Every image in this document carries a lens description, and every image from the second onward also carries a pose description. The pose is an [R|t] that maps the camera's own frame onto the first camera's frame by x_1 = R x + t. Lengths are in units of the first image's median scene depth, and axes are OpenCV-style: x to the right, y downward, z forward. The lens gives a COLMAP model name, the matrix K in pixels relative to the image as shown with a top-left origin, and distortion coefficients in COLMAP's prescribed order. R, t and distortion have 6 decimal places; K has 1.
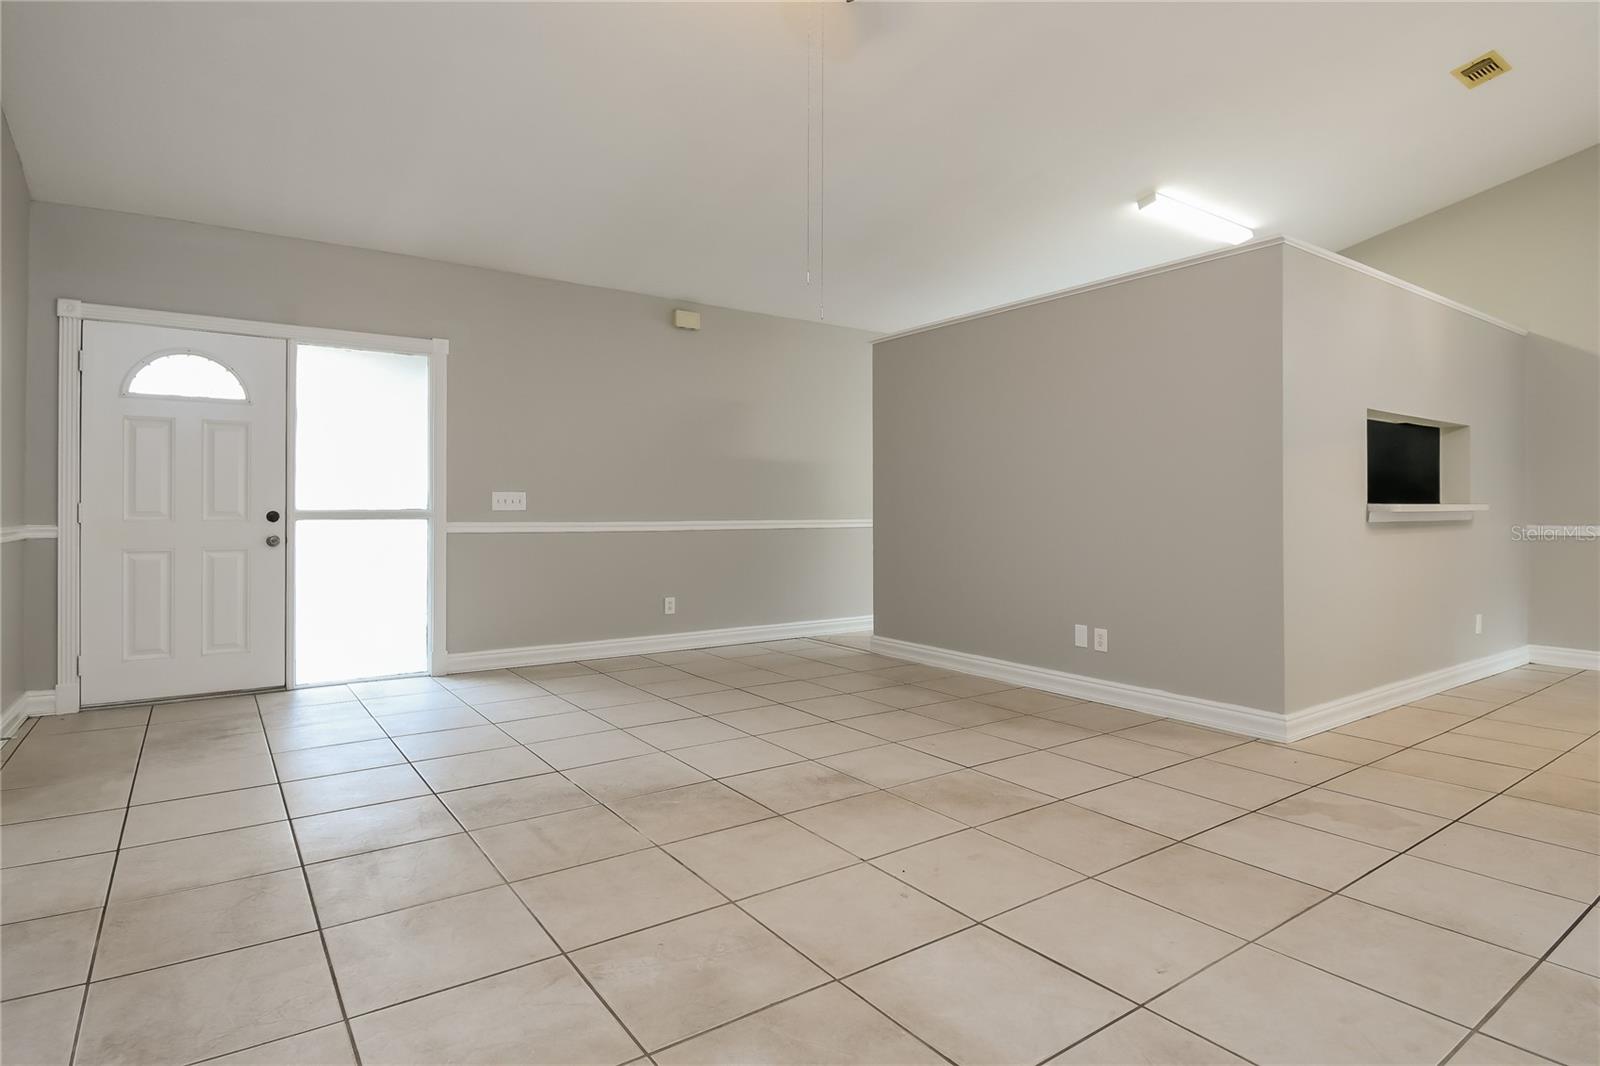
lens RADIAL K [[831.4, 0, 810.5], [0, 831.4, 506.1], [0, 0, 1]] dist [0.027470, -0.029555]
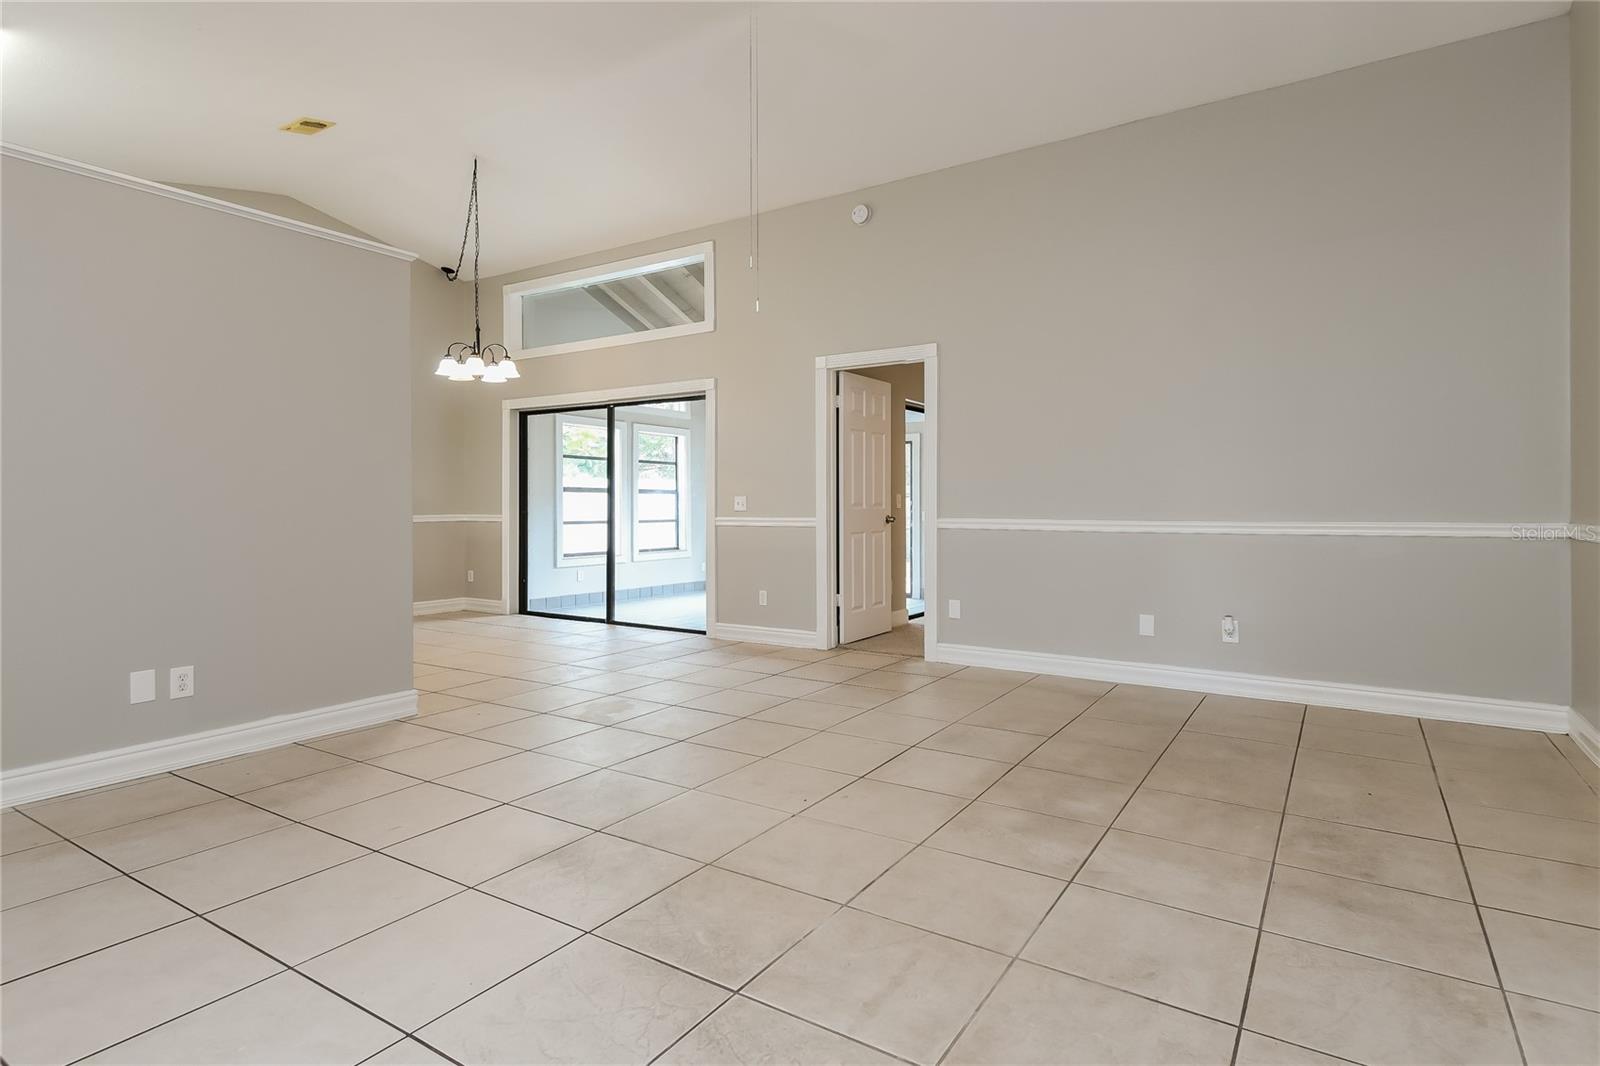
lens RADIAL K [[816.9, 0, 799.0], [0, 816.9, 502.5], [0, 0, 1]] dist [0.030291, -0.024281]
pose [[-0.347783, 0.000570, 0.937575, -0.496187], [0.002665, 0.999996, 0.000380, 0.002839], [-0.937571, 0.002631, -0.347783, 0.702995]]
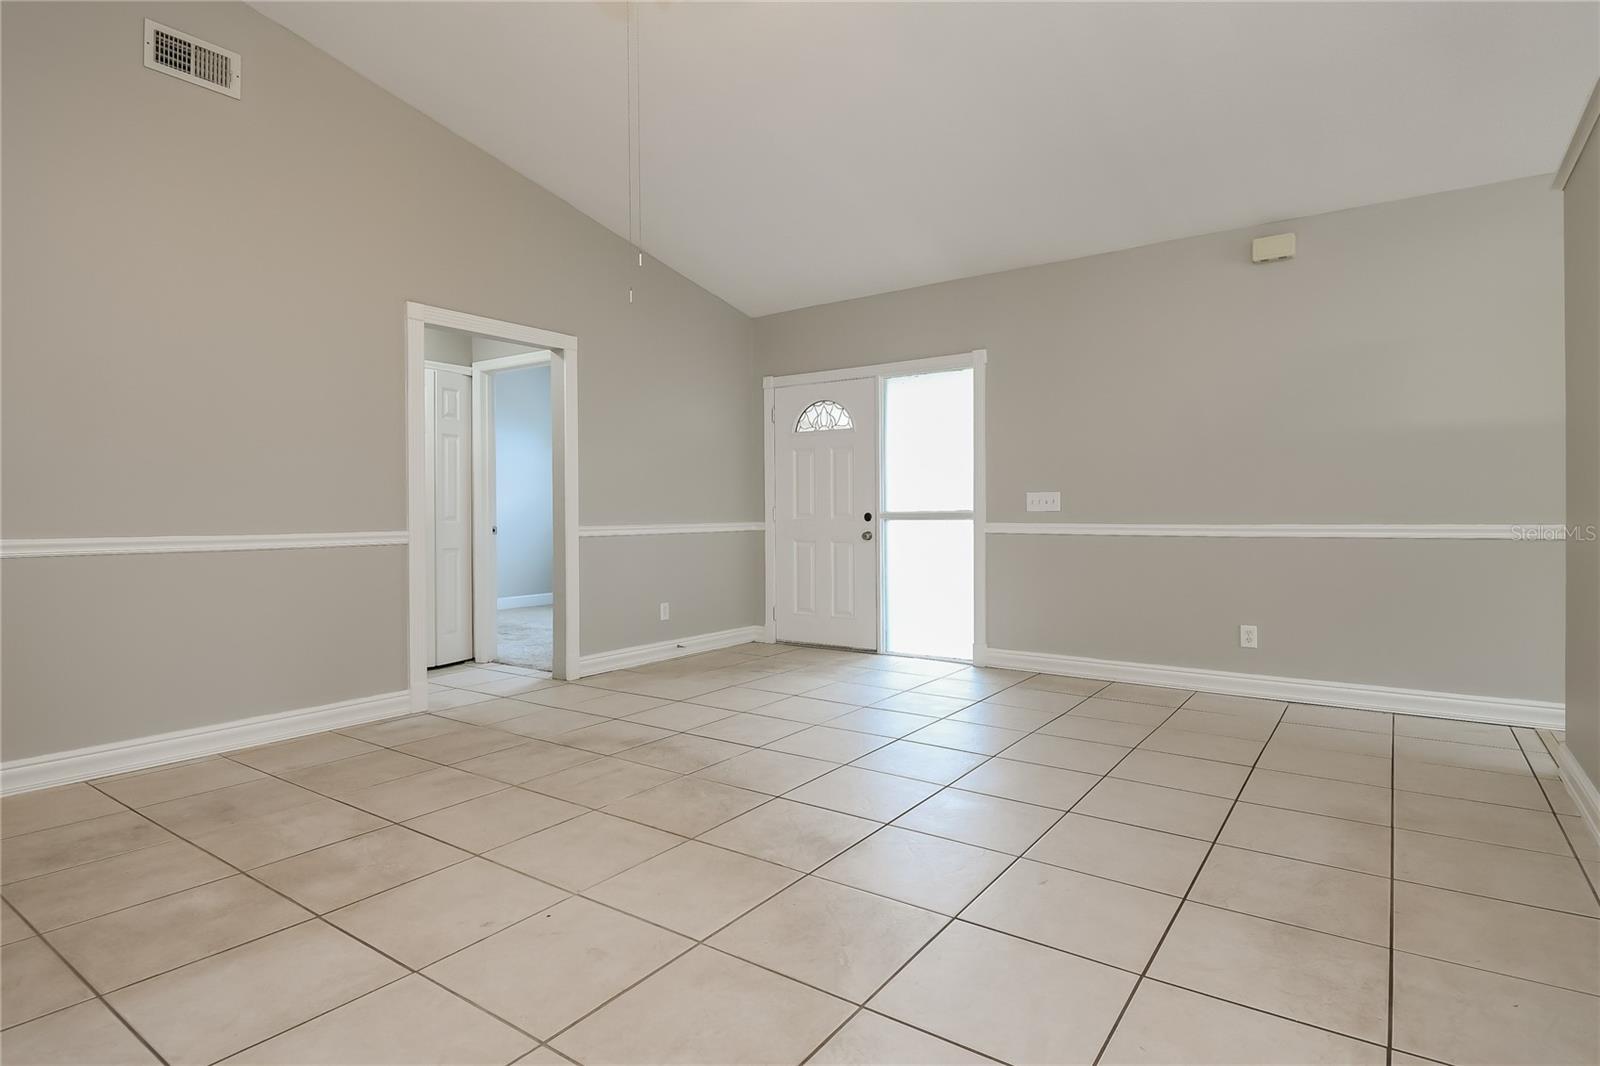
lens RADIAL K [[831.4, 0, 810.5], [0, 831.4, 506.1], [0, 0, 1]] dist [0.027470, -0.029555]
pose [[0.325419, -0.010174, -0.945515, 0.524360], [0.011848, 0.999907, -0.006681, 0.003150], [0.945496, -0.009028, 0.325509, 0.482291]]
